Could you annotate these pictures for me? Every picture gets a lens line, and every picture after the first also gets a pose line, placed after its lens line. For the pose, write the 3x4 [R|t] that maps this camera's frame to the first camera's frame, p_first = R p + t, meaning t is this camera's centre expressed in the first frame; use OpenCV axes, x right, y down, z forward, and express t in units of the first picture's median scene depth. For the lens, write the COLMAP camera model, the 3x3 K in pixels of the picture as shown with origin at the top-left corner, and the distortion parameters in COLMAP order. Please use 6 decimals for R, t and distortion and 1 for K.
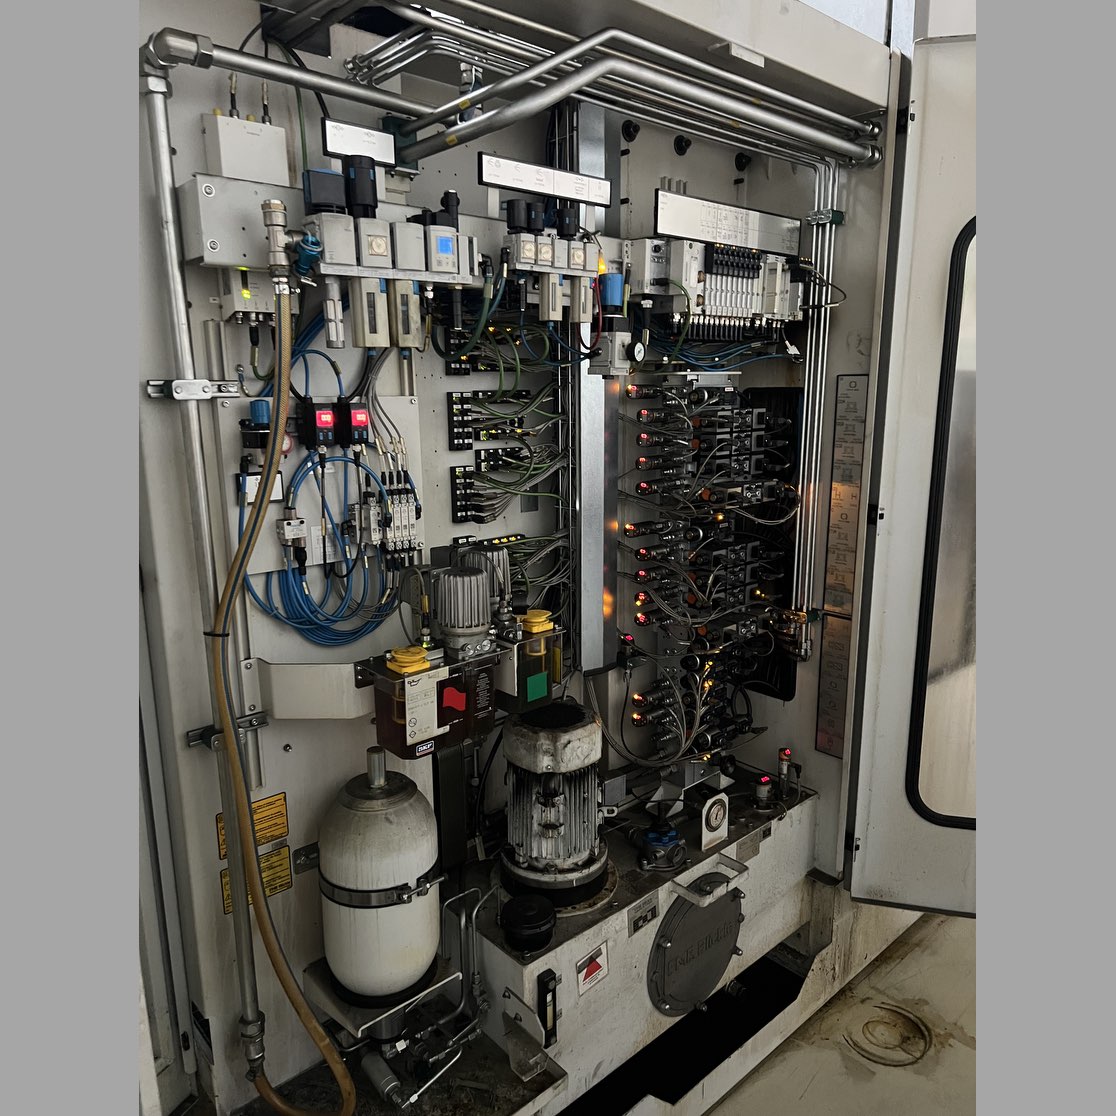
lens RADIAL K [[835.9, 0, 572.9], [0, 835.9, 558.9], [0, 0, 1]] dist [0.056190, -0.072845]
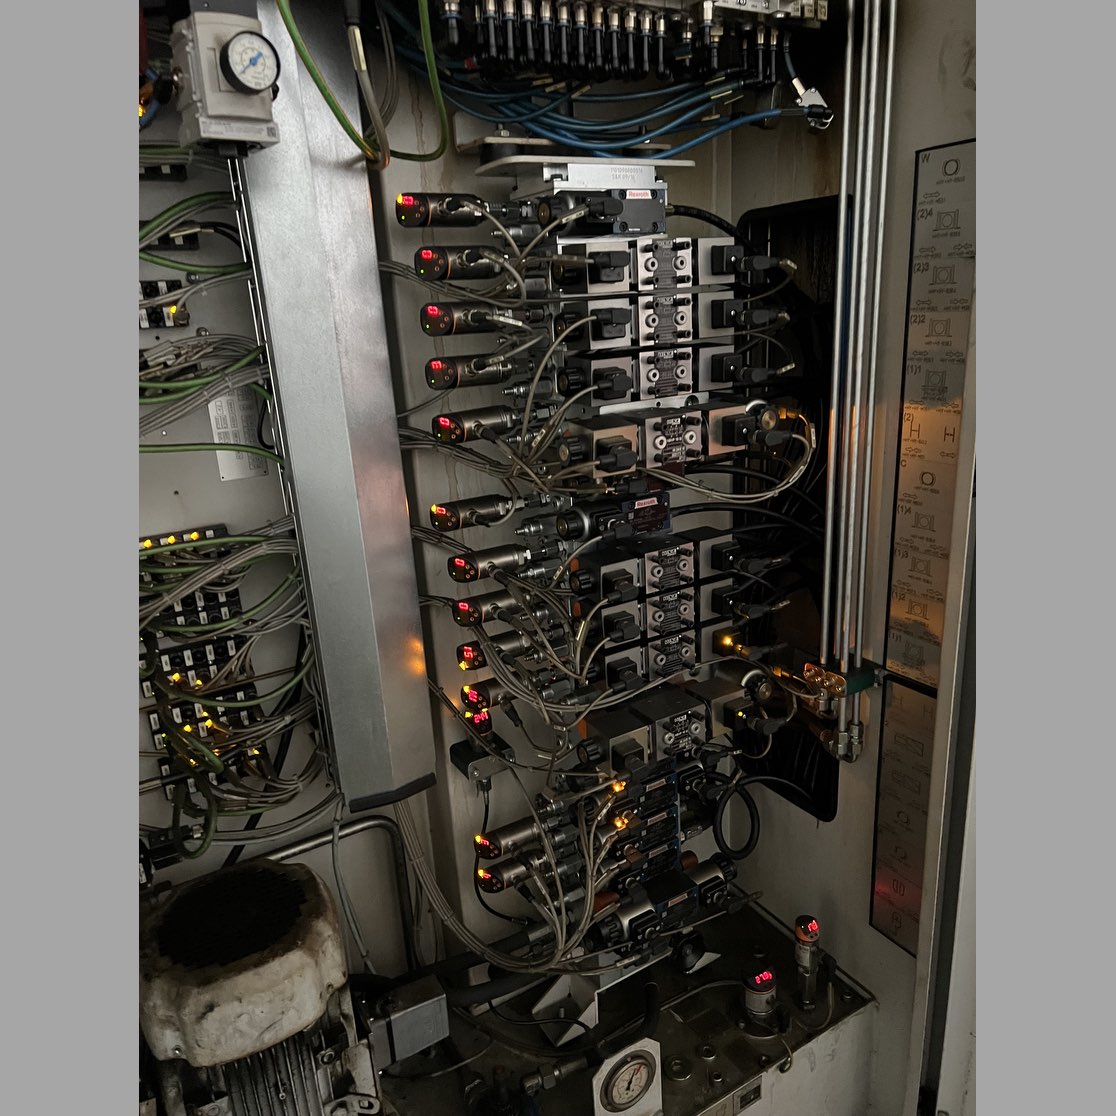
lens RADIAL K [[835.9, 0, 572.9], [0, 835.9, 558.9], [0, 0, 1]] dist [0.056190, -0.072845]
pose [[0.979511, 0.012154, -0.201023, 0.230092], [0.007043, 0.995499, 0.094506, -0.052499], [0.201266, -0.093985, 0.975017, 0.520751]]
